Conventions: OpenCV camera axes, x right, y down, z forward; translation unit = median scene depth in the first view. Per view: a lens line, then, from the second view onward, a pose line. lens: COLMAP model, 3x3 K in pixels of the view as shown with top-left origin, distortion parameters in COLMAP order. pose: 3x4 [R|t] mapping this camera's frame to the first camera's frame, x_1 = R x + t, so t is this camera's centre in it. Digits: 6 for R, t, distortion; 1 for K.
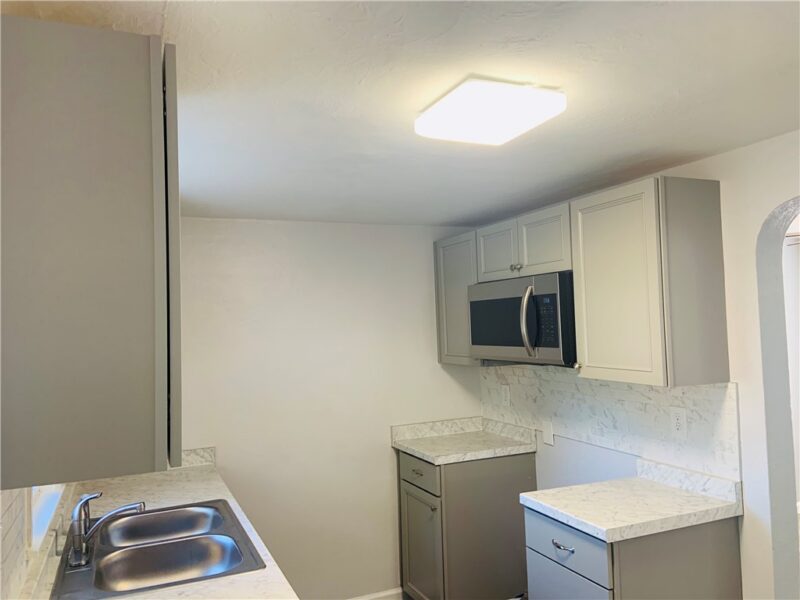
lens RADIAL K [[600.7, 0, 399.3], [0, 600.7, 297.3], [0, 0, 1]] dist [0.099606, -0.111093]
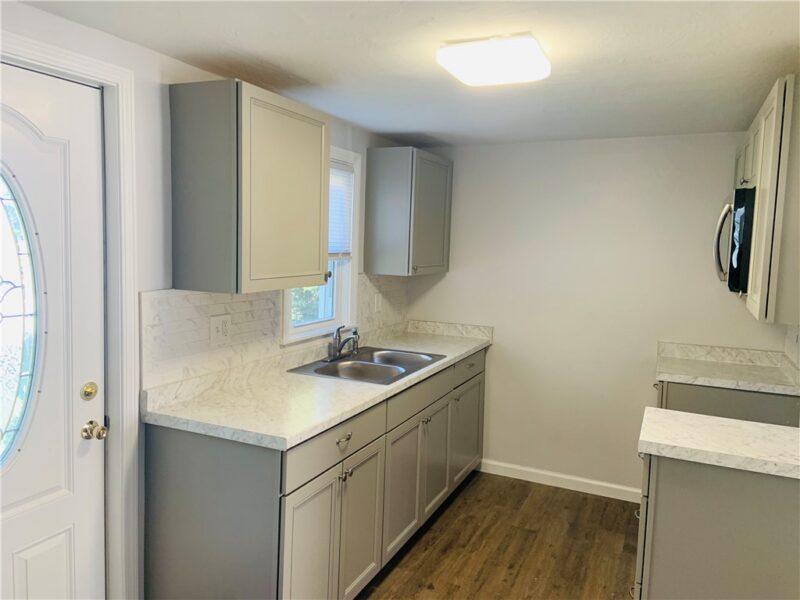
lens RADIAL K [[600.7, 0, 387.9], [0, 600.7, 289.2], [0, 0, 1]] dist [0.099606, -0.111093]
pose [[0.650662, 0.113946, -0.750770, 0.440766], [-0.011434, 0.990036, 0.140351, -0.010362], [0.759281, -0.082736, 0.645482, 0.007219]]
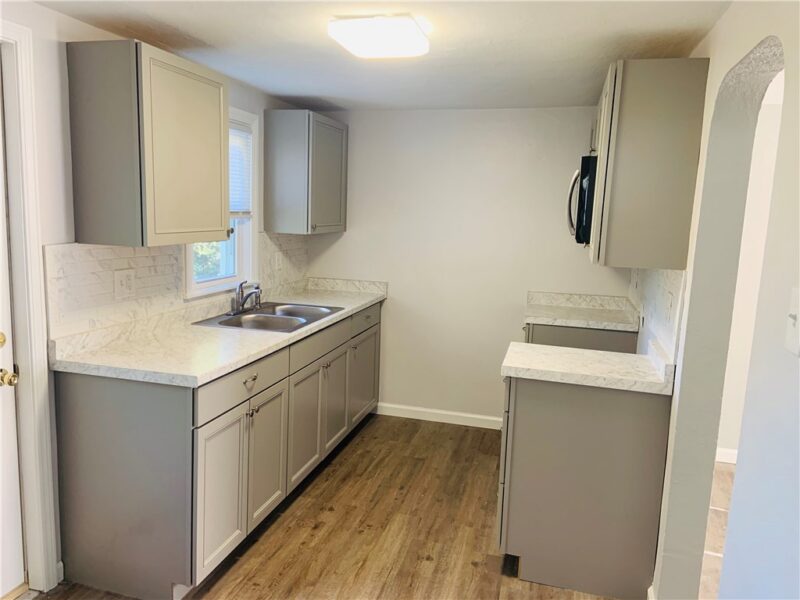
lens RADIAL K [[600.7, 0, 390.8], [0, 600.7, 288.2], [0, 0, 1]] dist [0.099606, -0.111093]
pose [[0.769366, 0.142121, -0.622799, 0.494730], [-0.025430, 0.980979, 0.192442, -0.007172], [0.638302, -0.132221, 0.758345, -0.041204]]
